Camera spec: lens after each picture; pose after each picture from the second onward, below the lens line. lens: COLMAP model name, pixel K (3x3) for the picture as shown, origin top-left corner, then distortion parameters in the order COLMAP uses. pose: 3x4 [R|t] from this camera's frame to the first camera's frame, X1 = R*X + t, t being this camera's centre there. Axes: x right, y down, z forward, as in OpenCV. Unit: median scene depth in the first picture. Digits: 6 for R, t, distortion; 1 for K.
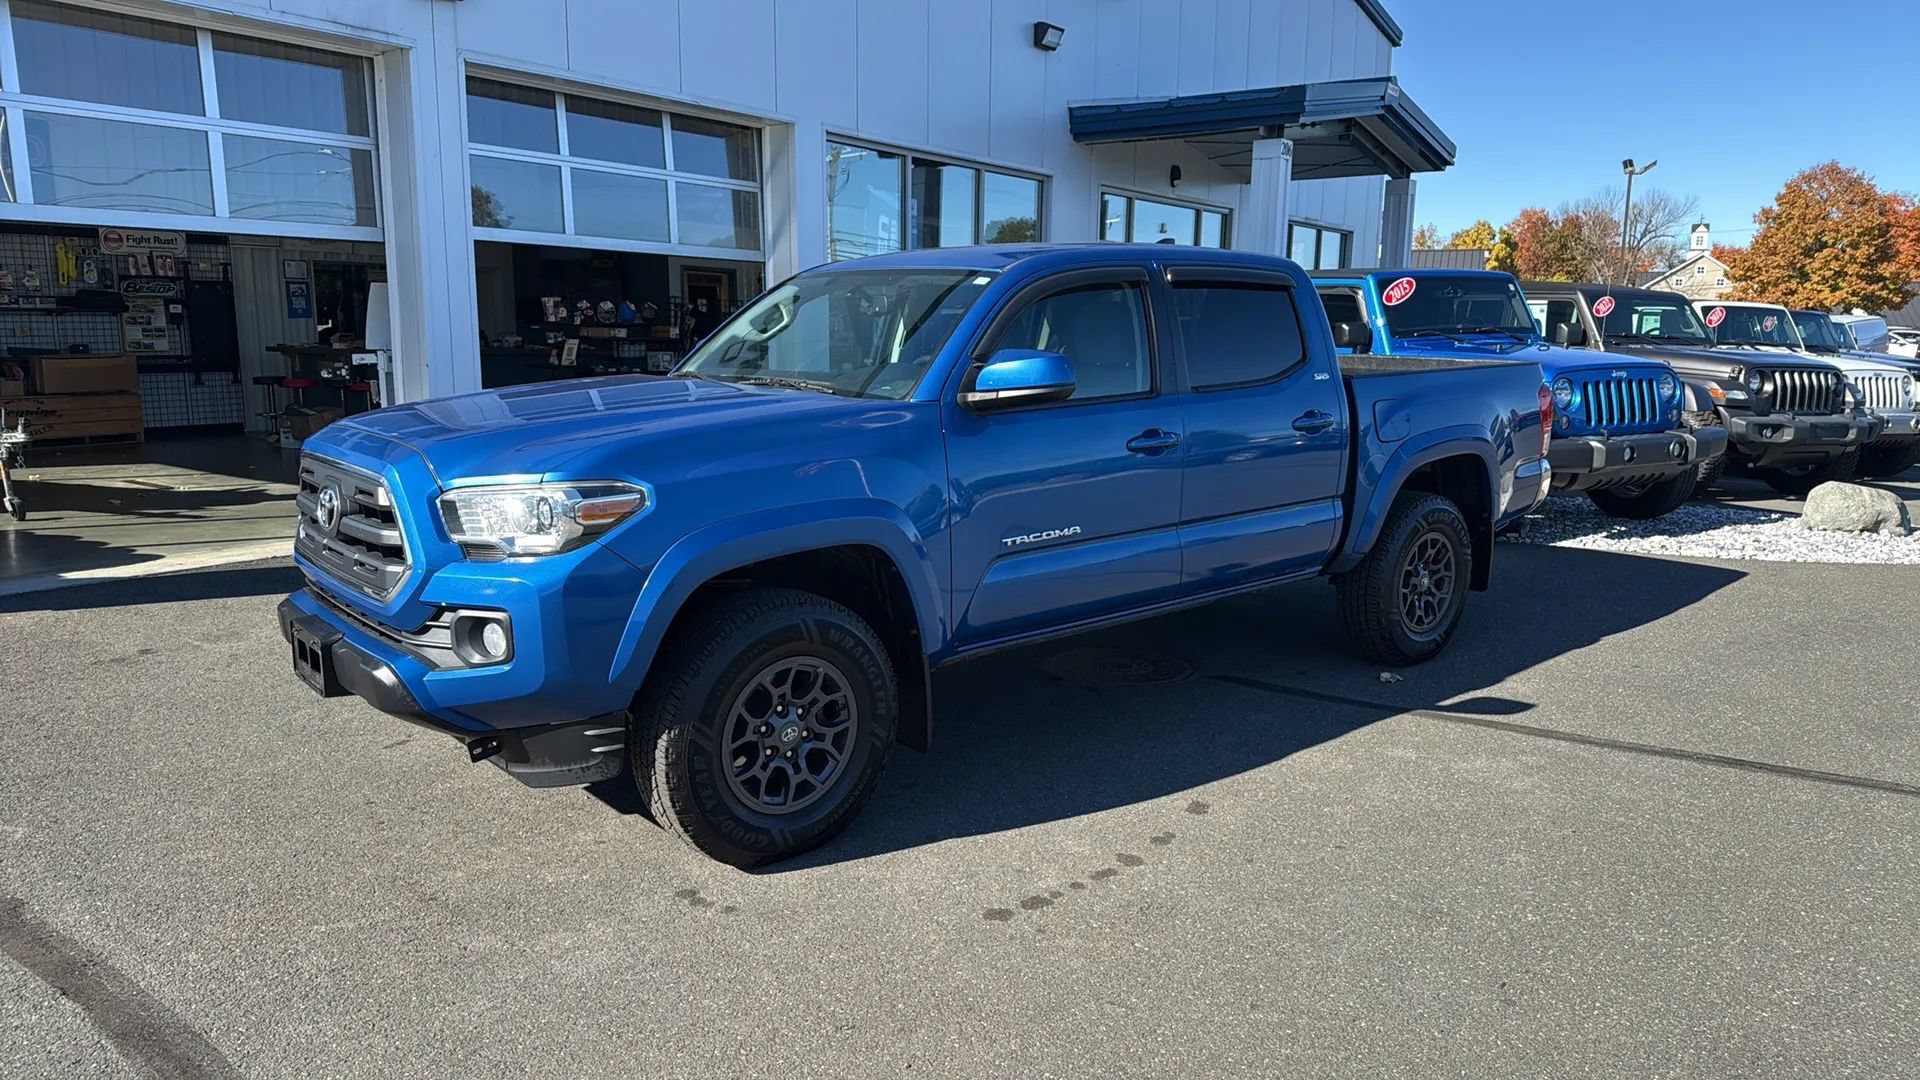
lens RADIAL K [[1290.9, 0, 967.0], [0, 1290.9, 557.0], [0, 0, 1]] dist [0.036060, -0.044201]
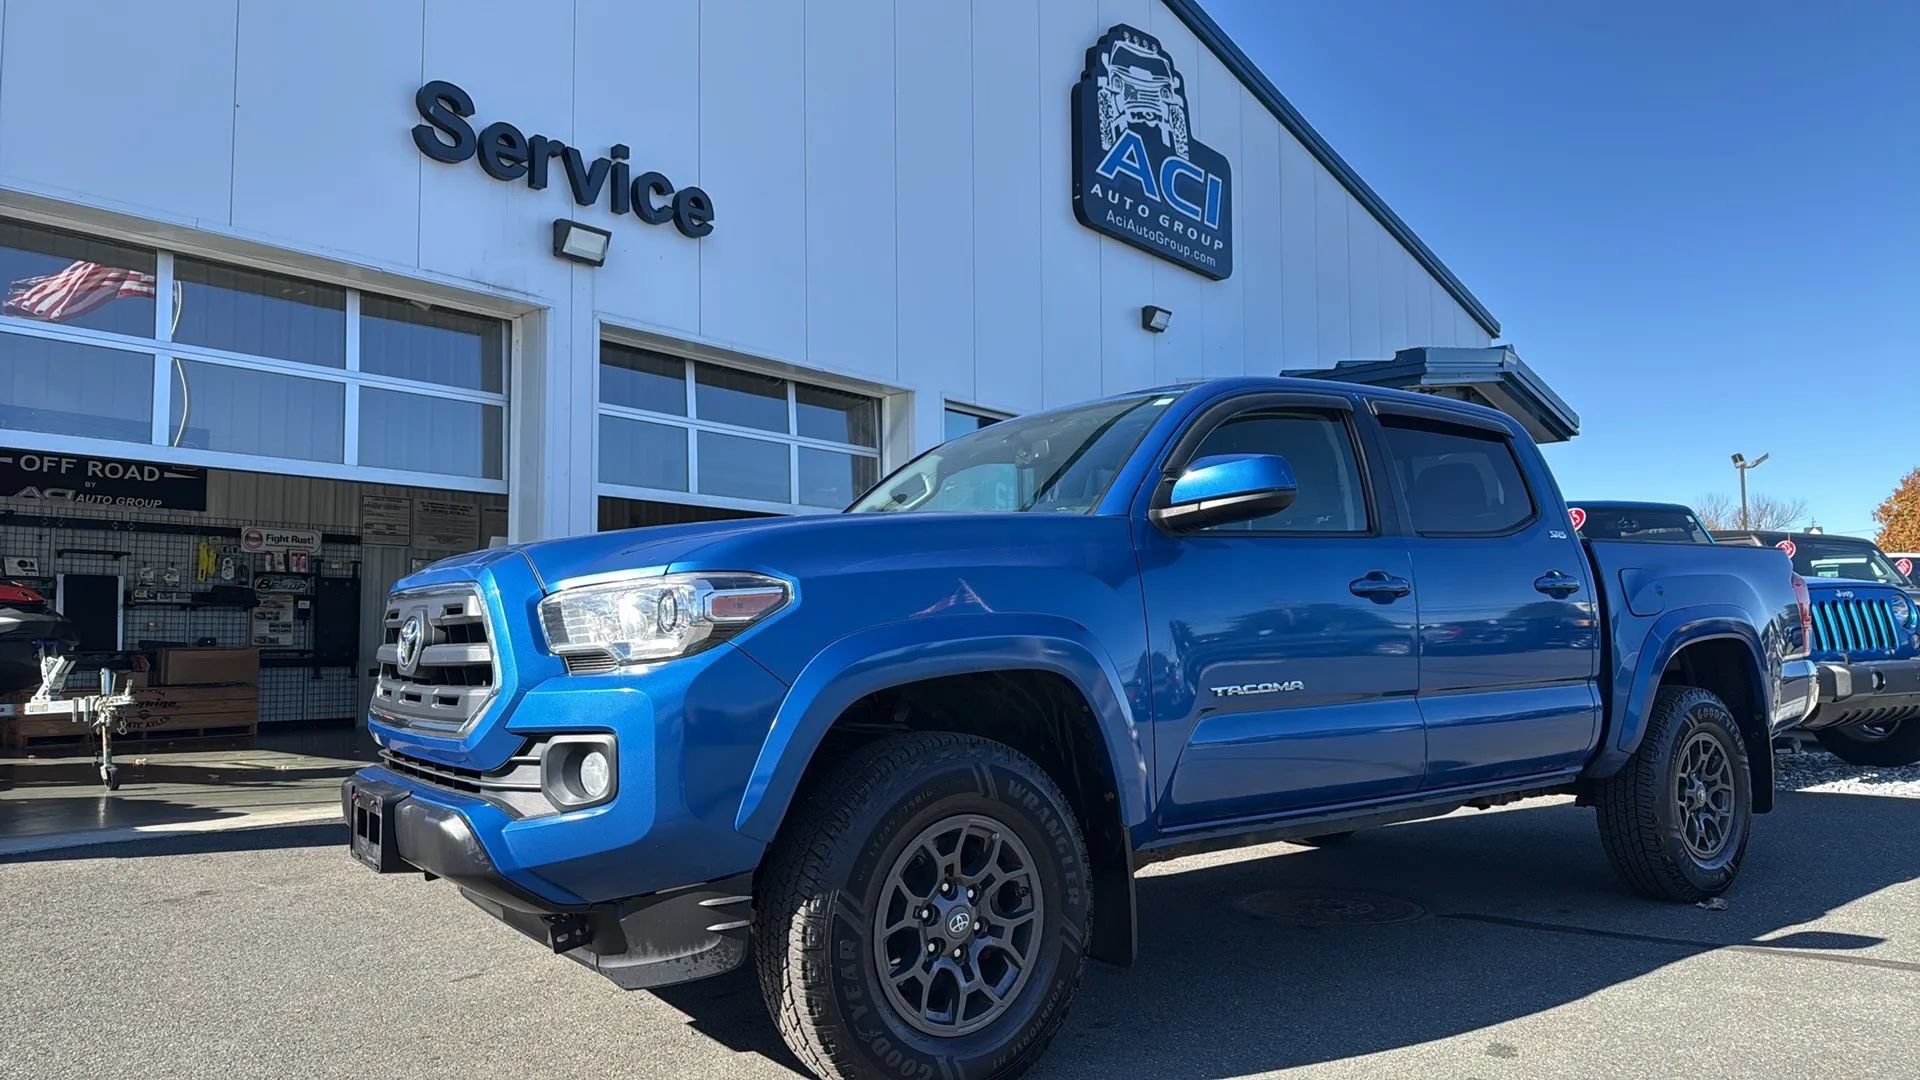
lens RADIAL K [[1290.9, 0, 959.9], [0, 1290.9, 541.0], [0, 0, 1]] dist [0.036060, -0.044201]
pose [[0.996720, -0.026329, -0.076529, -0.029687], [0.005663, 0.965972, -0.258583, 0.047888], [0.080733, 0.257302, 0.962953, 0.084193]]
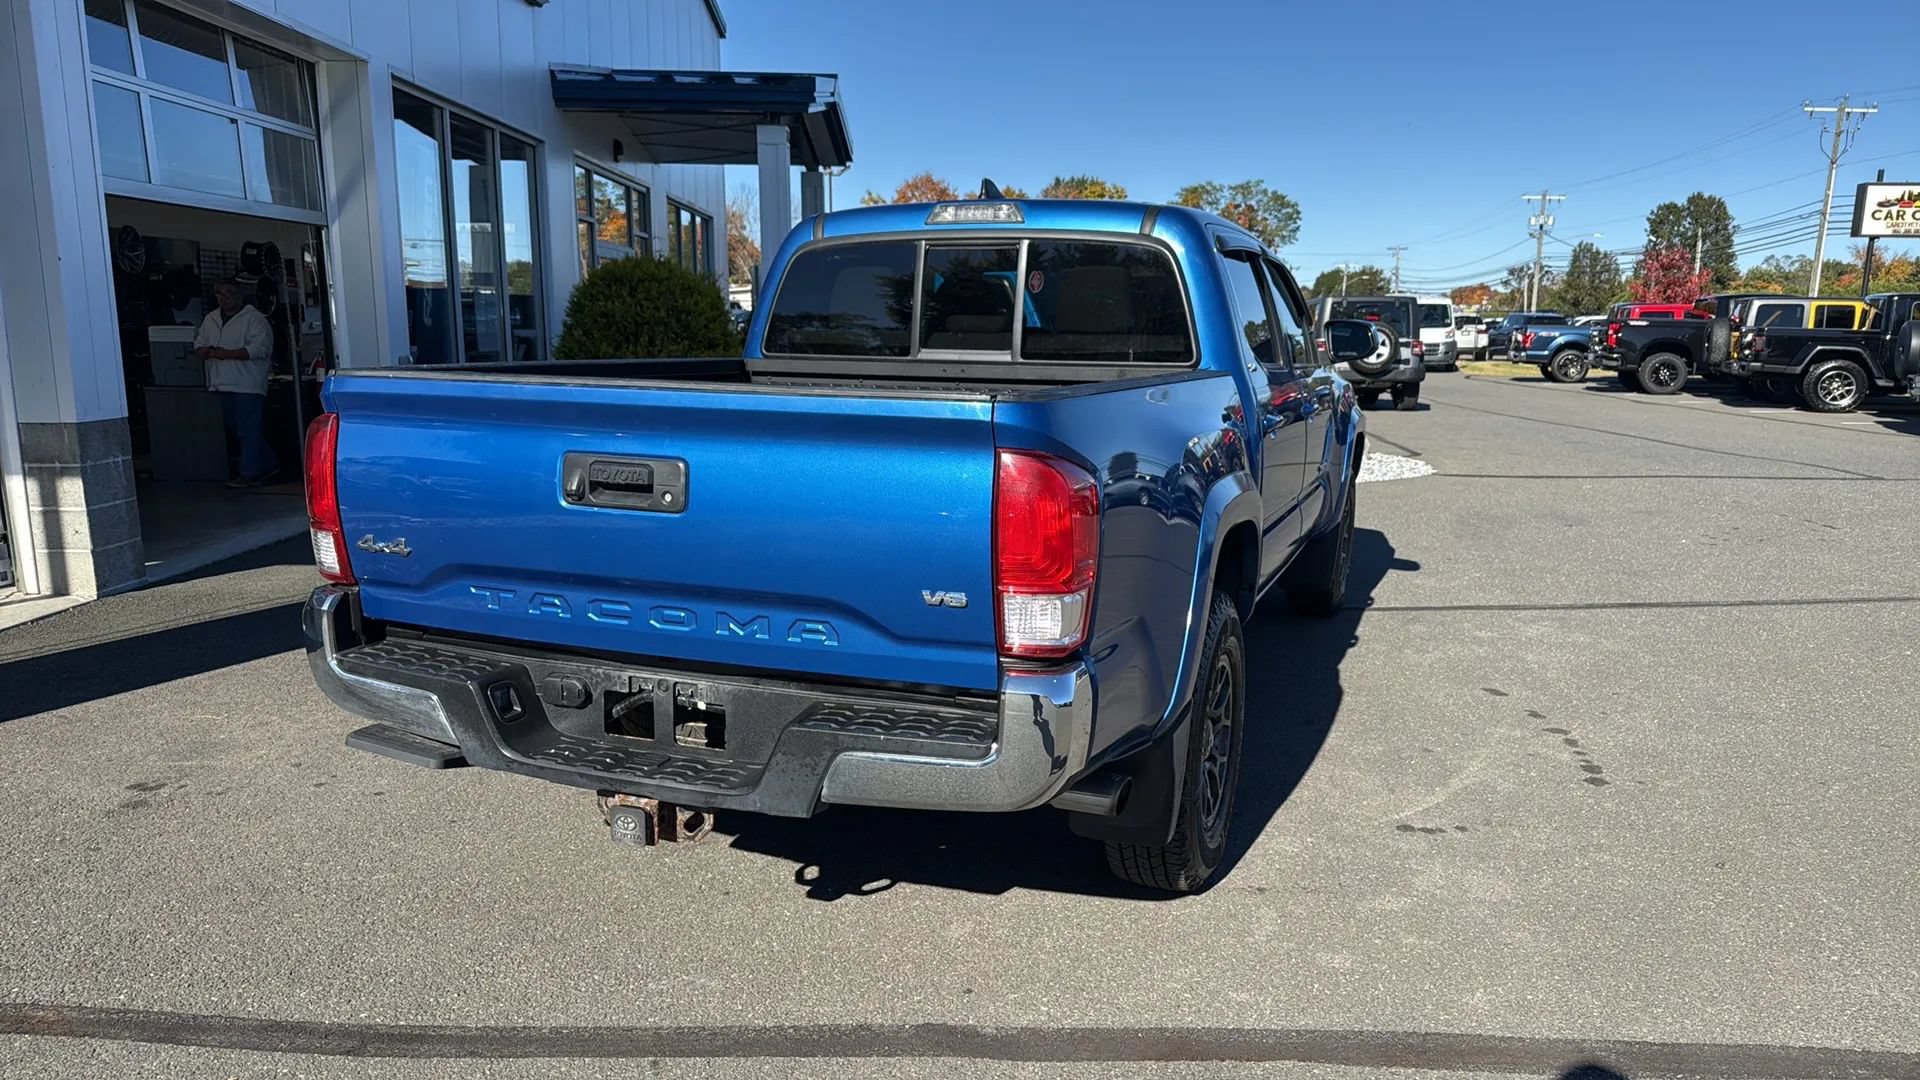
lens RADIAL K [[1290.9, 0, 963.7], [0, 1290.9, 576.7], [0, 0, 1]] dist [0.036060, -0.044201]
pose [[0.802800, -0.120706, 0.583903, -0.440262], [0.104960, 0.992611, 0.060887, -0.021178], [-0.586938, 0.012406, 0.809537, 0.130292]]
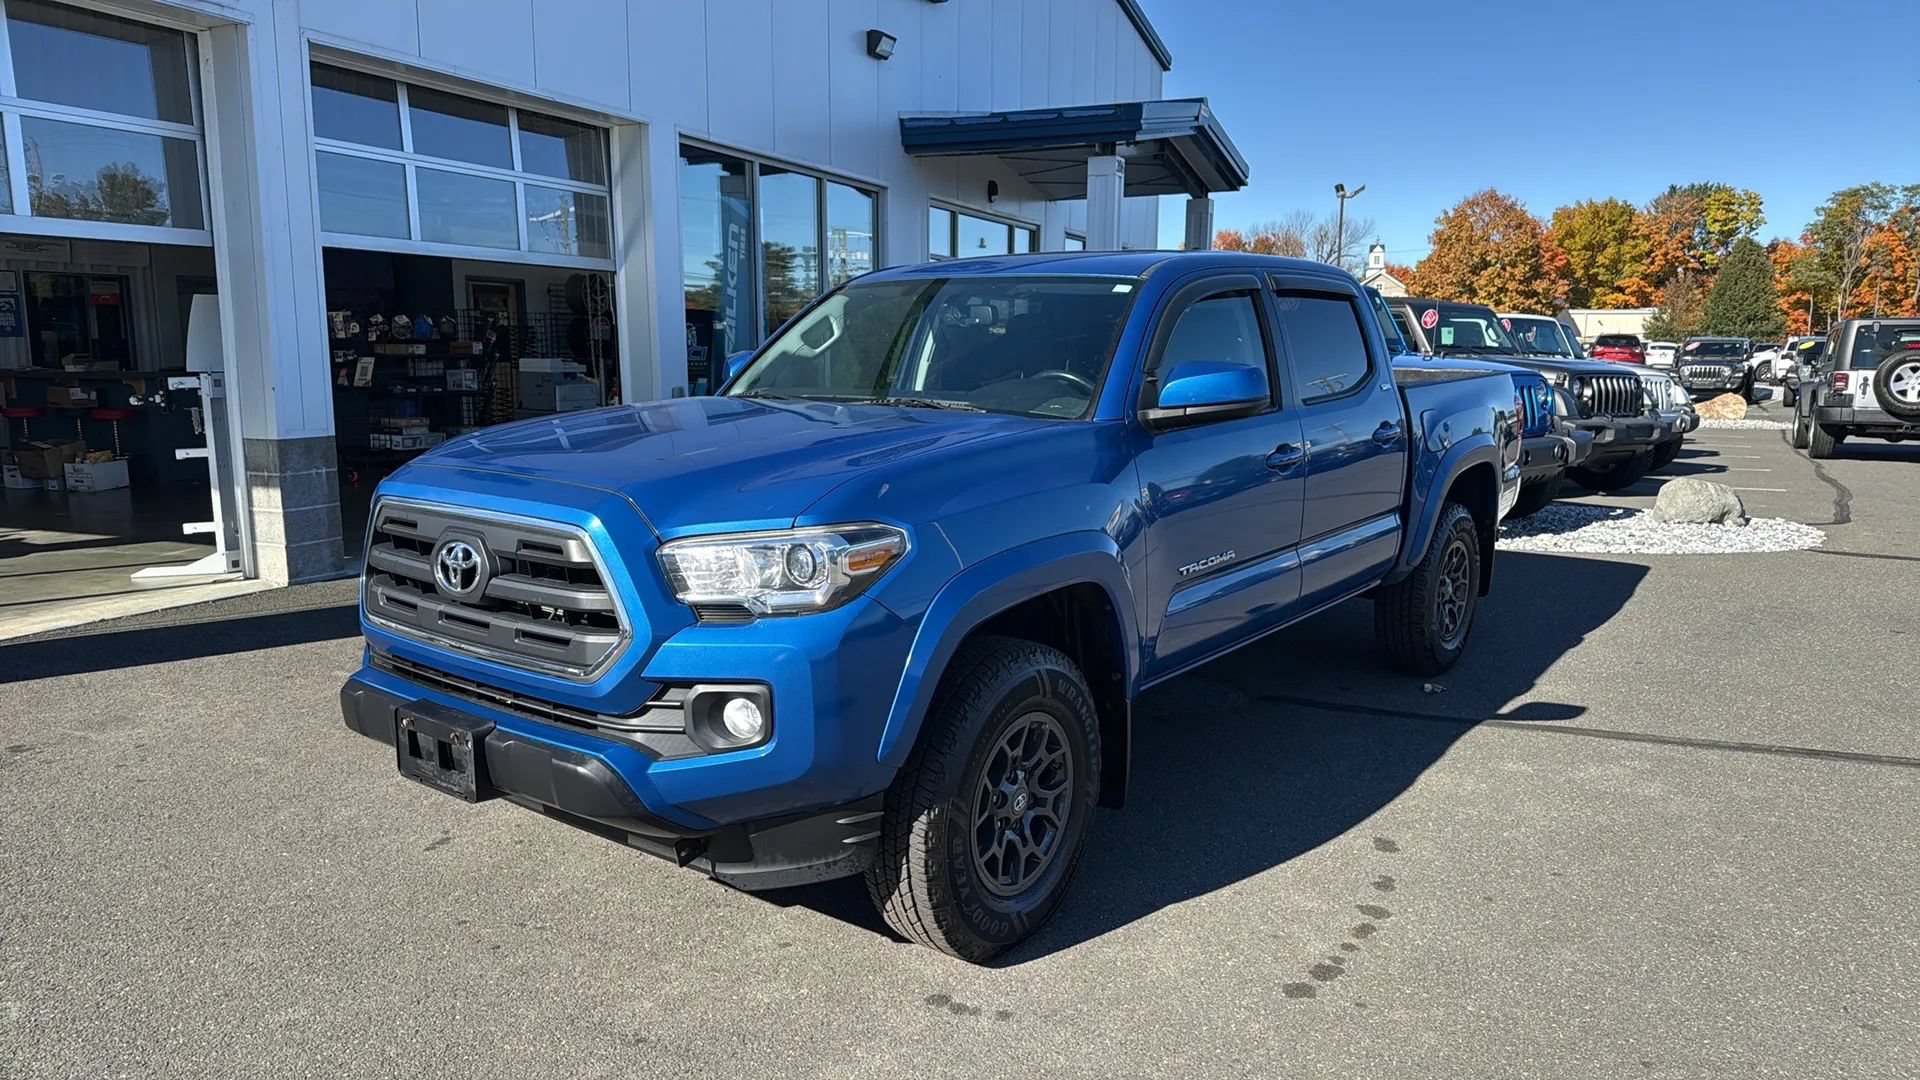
lens RADIAL K [[1290.9, 0, 960.2], [0, 1290.9, 551.4], [0, 0, 1]] dist [0.036060, -0.044201]
pose [[0.978575, -0.039201, 0.202126, -0.142692], [0.042258, 0.999048, -0.010831, -0.010473], [-0.201509, 0.019140, 0.979300, 0.058706]]
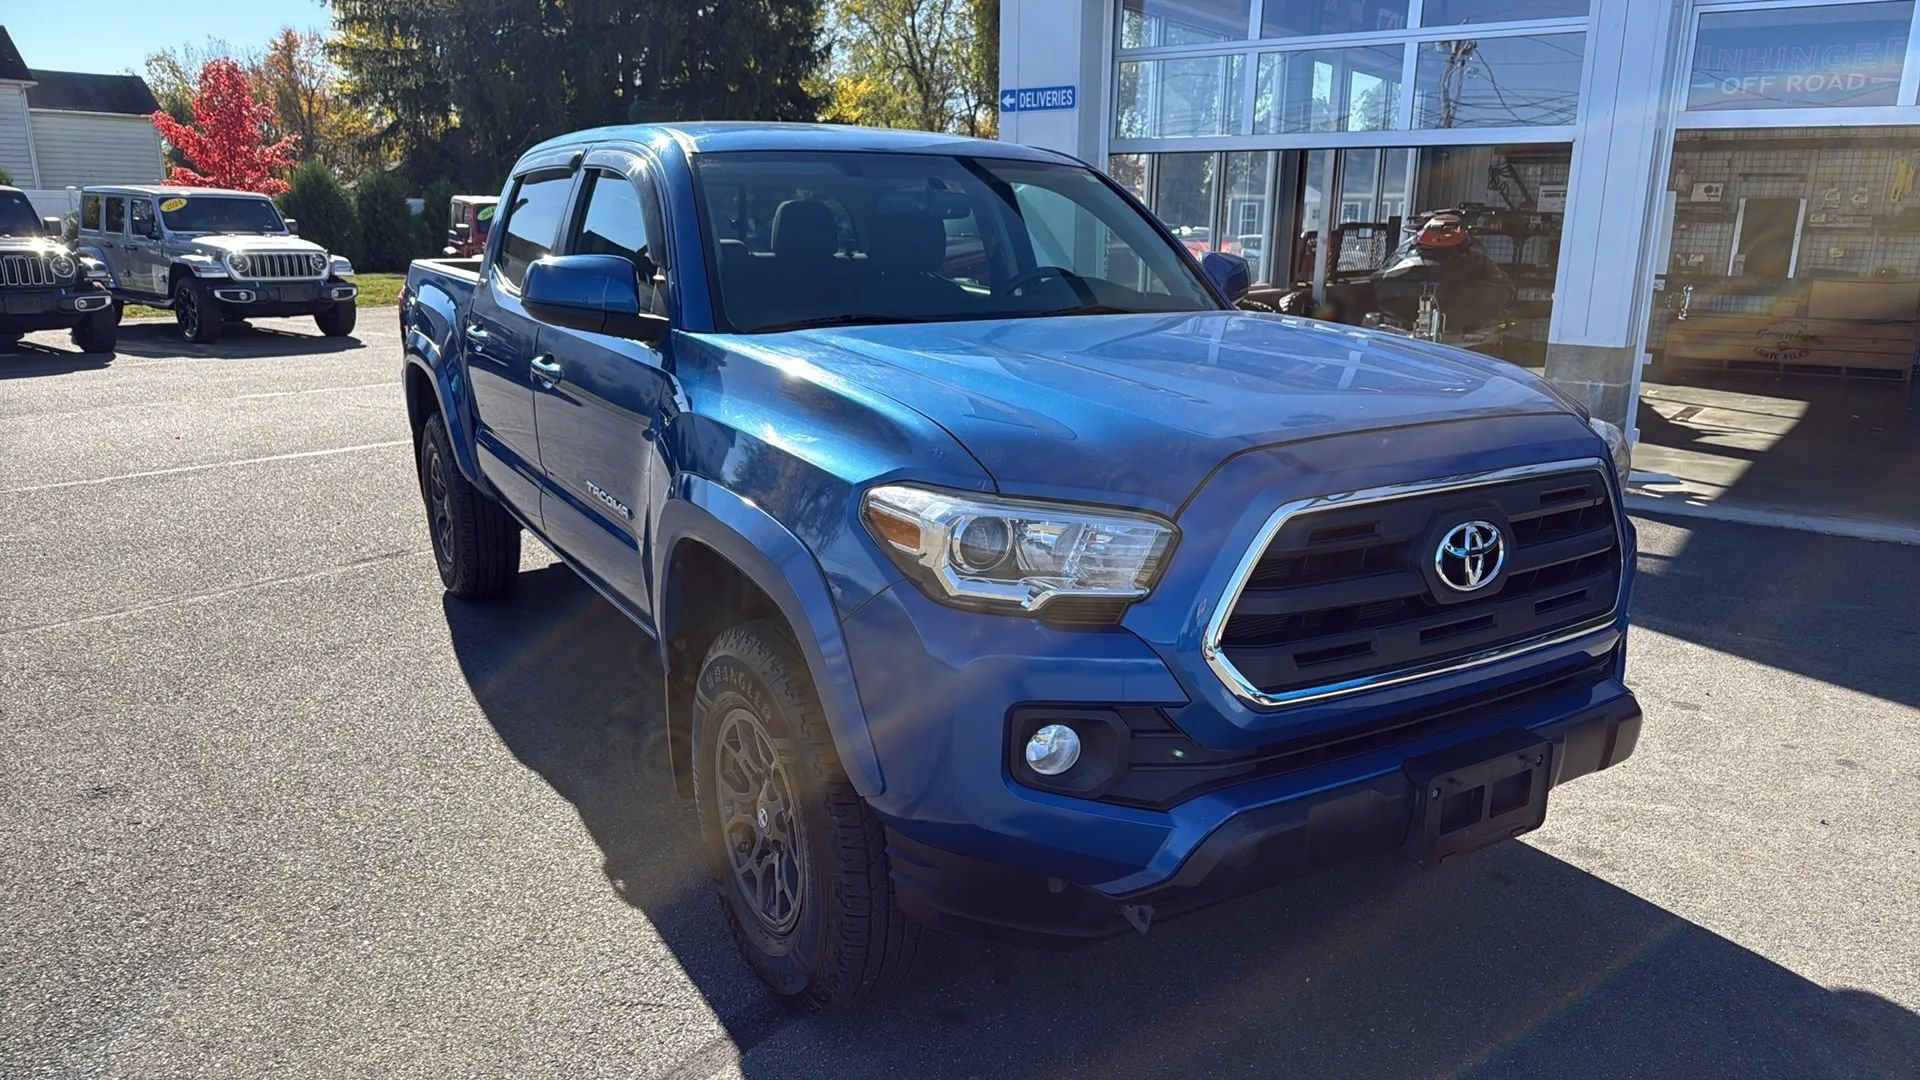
lens RADIAL K [[1290.9, 0, 990.6], [0, 1290.9, 558.6], [0, 0, 1]] dist [0.036060, -0.044201]
pose [[0.003879, 0.243903, -0.969792, 0.422457], [-0.190324, 0.952252, 0.238730, -0.110696], [0.981714, 0.183649, 0.050114, 0.615751]]
